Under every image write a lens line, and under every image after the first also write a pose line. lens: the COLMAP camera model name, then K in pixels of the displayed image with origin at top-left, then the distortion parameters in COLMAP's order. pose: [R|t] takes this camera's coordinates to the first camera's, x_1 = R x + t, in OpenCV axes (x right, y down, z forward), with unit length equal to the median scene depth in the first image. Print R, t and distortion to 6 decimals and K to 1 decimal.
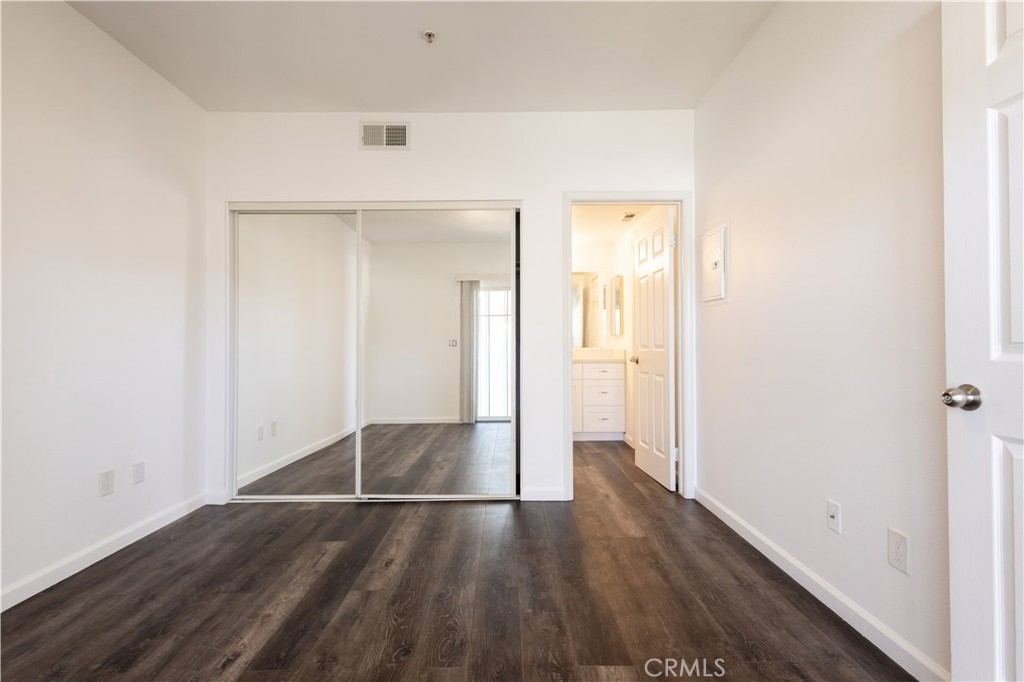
lens RADIAL K [[477.5, 0, 511.4], [0, 477.5, 343.0], [0, 0, 1]] dist [0.012872, -0.001201]
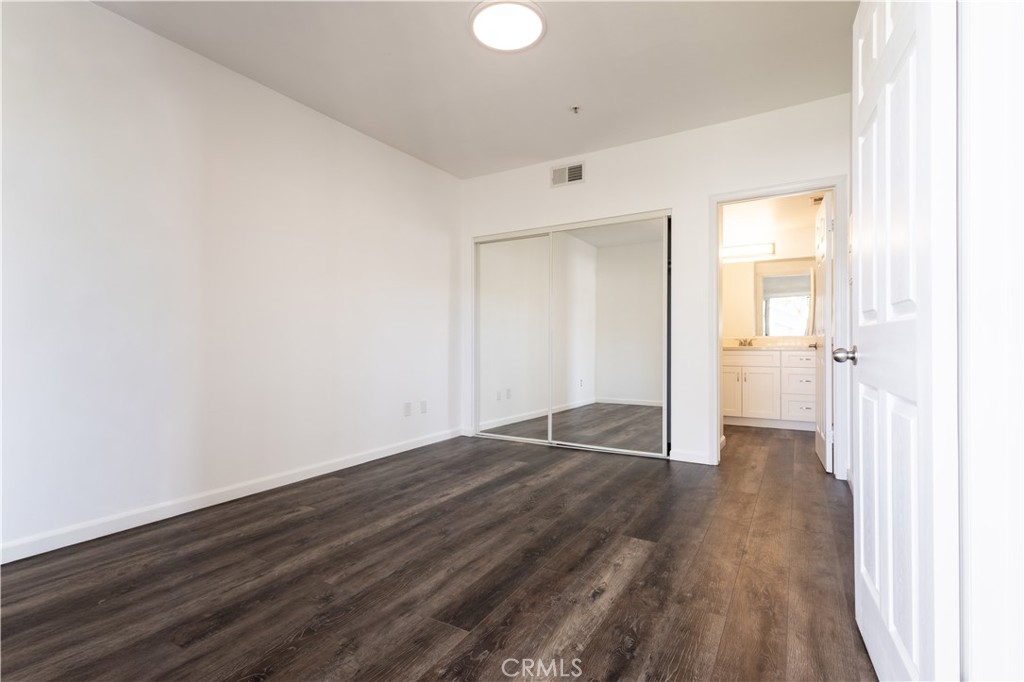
lens RADIAL K [[478.6, 0, 519.8], [0, 478.6, 340.5], [0, 0, 1]] dist [0.013085, -0.000698]
pose [[0.859773, 0.000624, -0.510675, 0.375872], [0.002374, 0.999984, 0.005219, 0.028547], [0.510670, -0.005700, 0.859758, -0.272994]]
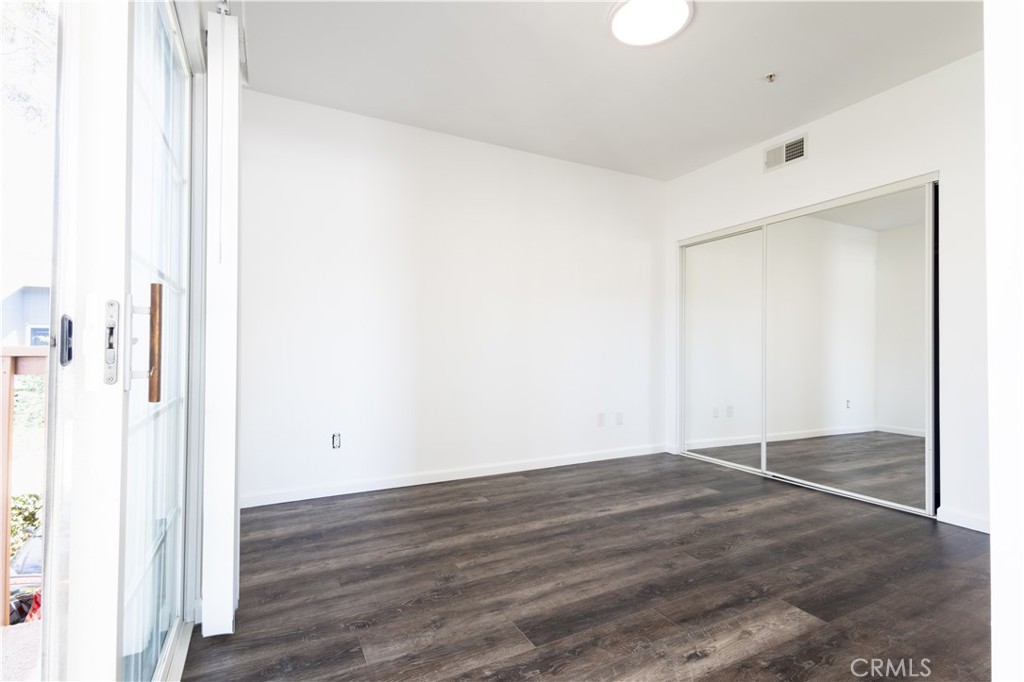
lens RADIAL K [[478.9, 0, 512.0], [0, 478.9, 342.9], [0, 0, 1]] dist [0.012058, -0.001061]
pose [[0.456851, -0.007613, -0.889510, 0.541067], [0.002892, 0.999971, -0.007073, 0.017262], [0.889538, 0.000659, 0.456860, -0.095202]]
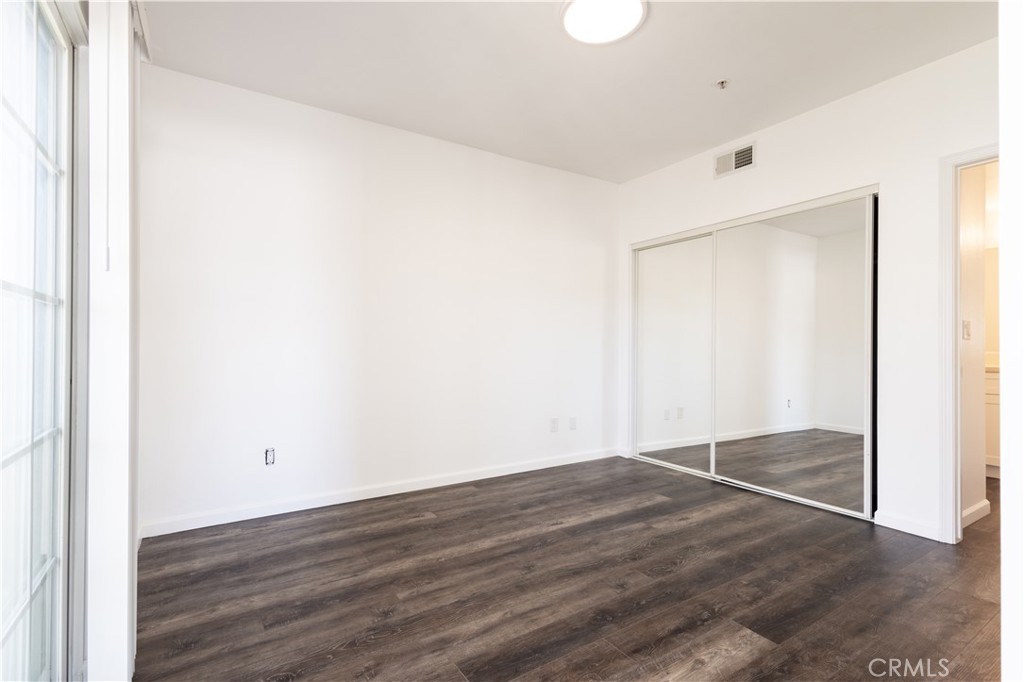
lens RADIAL K [[477.5, 0, 511.4], [0, 477.5, 343.0], [0, 0, 1]] dist [0.012872, -0.001201]
pose [[0.534319, 0.000455, -0.845283, 0.502414], [0.002555, 0.999994, 0.002153, -0.010804], [0.845279, -0.003310, 0.534315, -0.056043]]
